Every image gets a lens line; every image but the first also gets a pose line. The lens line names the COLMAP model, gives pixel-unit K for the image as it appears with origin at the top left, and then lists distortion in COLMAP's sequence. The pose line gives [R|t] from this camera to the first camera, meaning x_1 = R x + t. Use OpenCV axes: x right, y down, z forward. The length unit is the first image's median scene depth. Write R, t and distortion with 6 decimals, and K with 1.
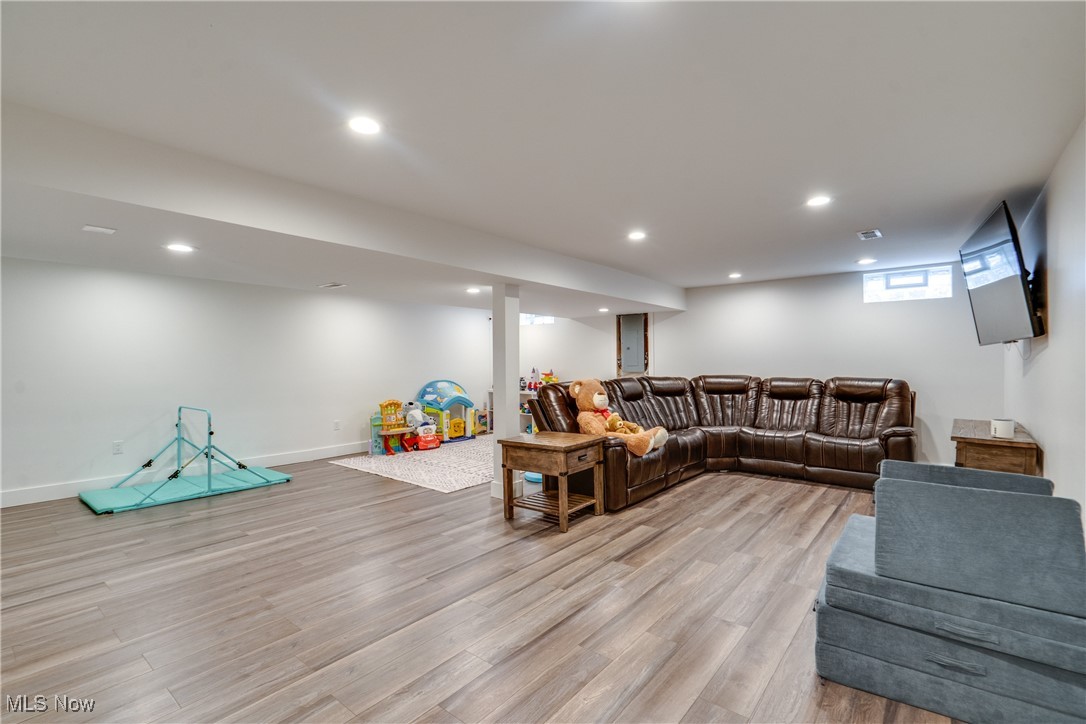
lens RADIAL K [[493.7, 0, 543.0], [0, 493.7, 363.6], [0, 0, 1]] dist [-0.007916, 0.003383]
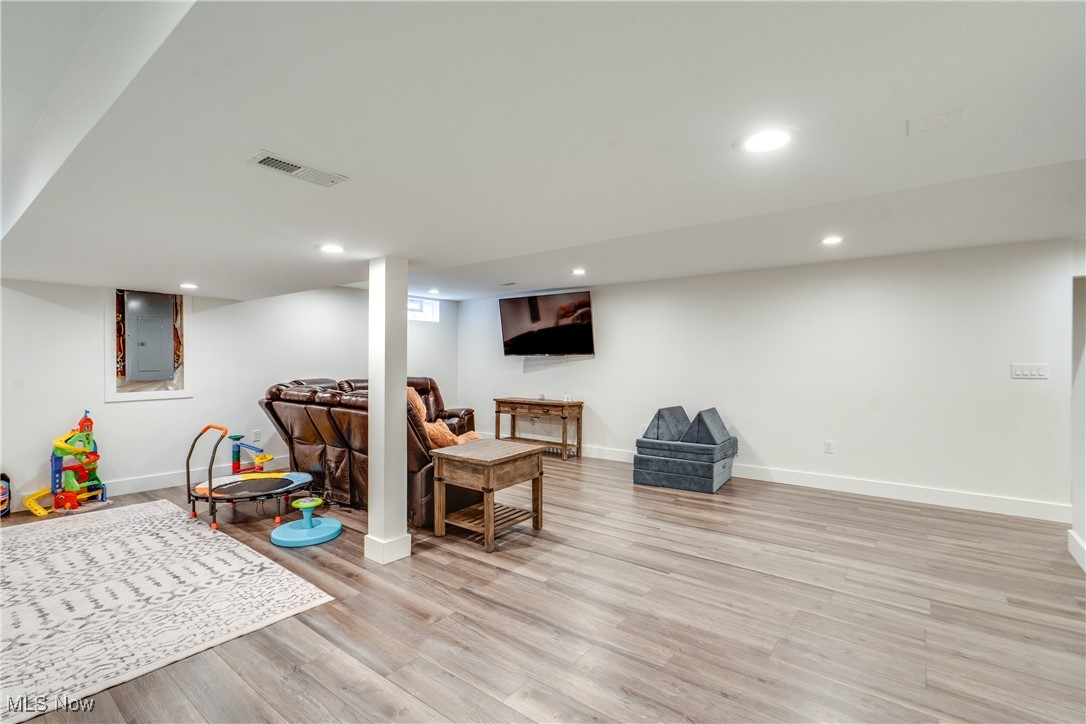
lens RADIAL K [[493.7, 0, 542.8], [0, 493.7, 361.7], [0, 0, 1]] dist [-0.007916, 0.003383]
pose [[-0.023601, 0.002983, 0.999717, -1.029344], [0.000538, 0.999995, -0.002972, -0.010904], [-0.999721, 0.000468, -0.023602, 1.038871]]
